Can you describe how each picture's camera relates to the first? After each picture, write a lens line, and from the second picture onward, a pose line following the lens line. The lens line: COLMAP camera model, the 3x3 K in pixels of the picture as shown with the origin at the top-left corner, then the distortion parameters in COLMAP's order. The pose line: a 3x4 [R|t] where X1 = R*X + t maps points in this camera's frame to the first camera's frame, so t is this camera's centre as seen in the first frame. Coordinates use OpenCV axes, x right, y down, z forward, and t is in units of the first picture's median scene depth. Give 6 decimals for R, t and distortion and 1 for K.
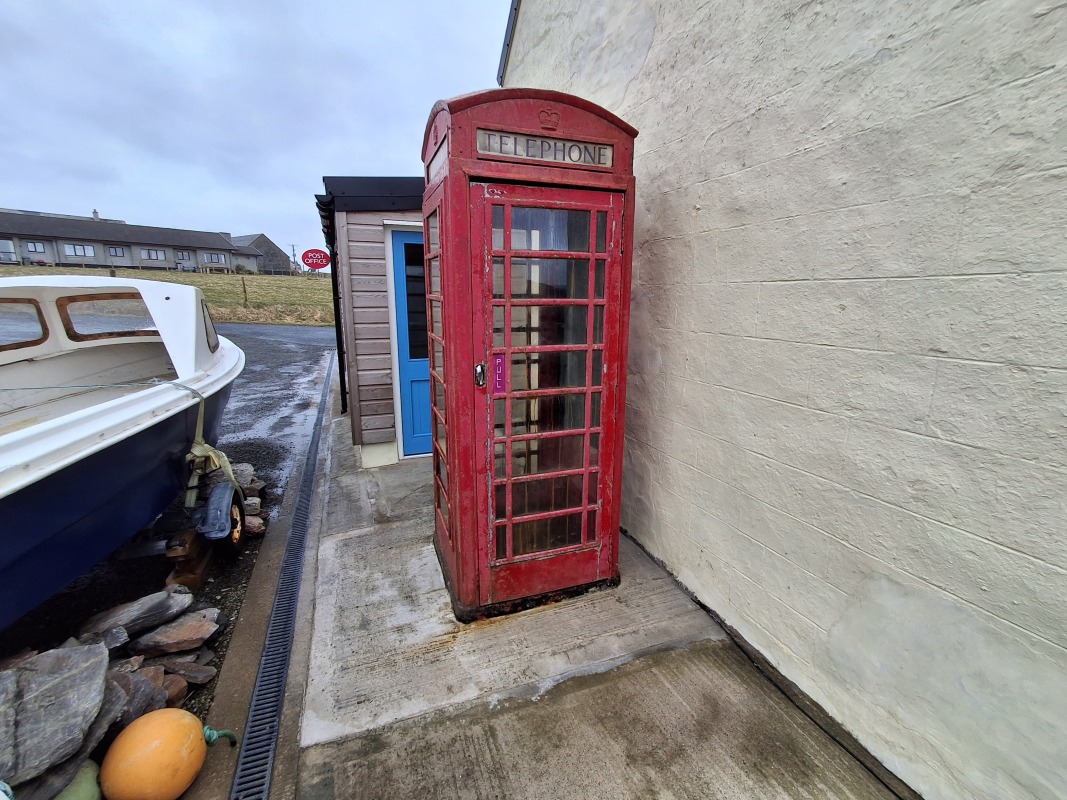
lens RADIAL K [[495.8, 0, 546.9], [0, 495.8, 407.0], [0, 0, 1]] dist [0.017670, 0.003138]
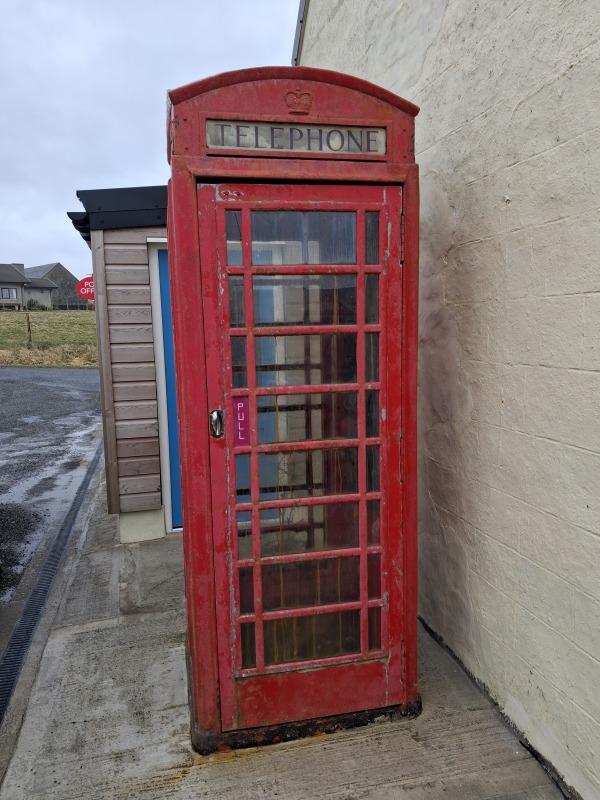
lens RADIAL K [[639.2, 0, 305.0], [0, 639.2, 418.6], [0, 0, 1]] dist [0.050604, -0.054879]
pose [[0.988696, -0.005990, -0.149815, 0.135813], [-0.005713, 0.996971, -0.077564, 0.004317], [0.149826, 0.077543, 0.985667, 0.024502]]
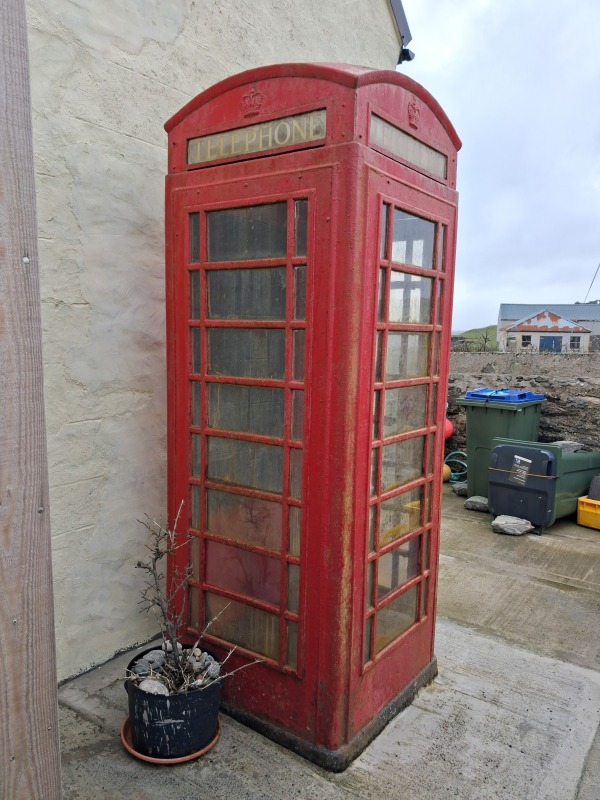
lens RADIAL K [[639.2, 0, 300.8], [0, 639.2, 404.1], [0, 0, 1]] dist [0.050604, -0.054879]
pose [[-0.563771, -0.117698, 0.817502, -0.943067], [0.158953, 0.955830, 0.247232, -0.373844], [-0.810491, 0.269326, -0.520161, 1.680702]]
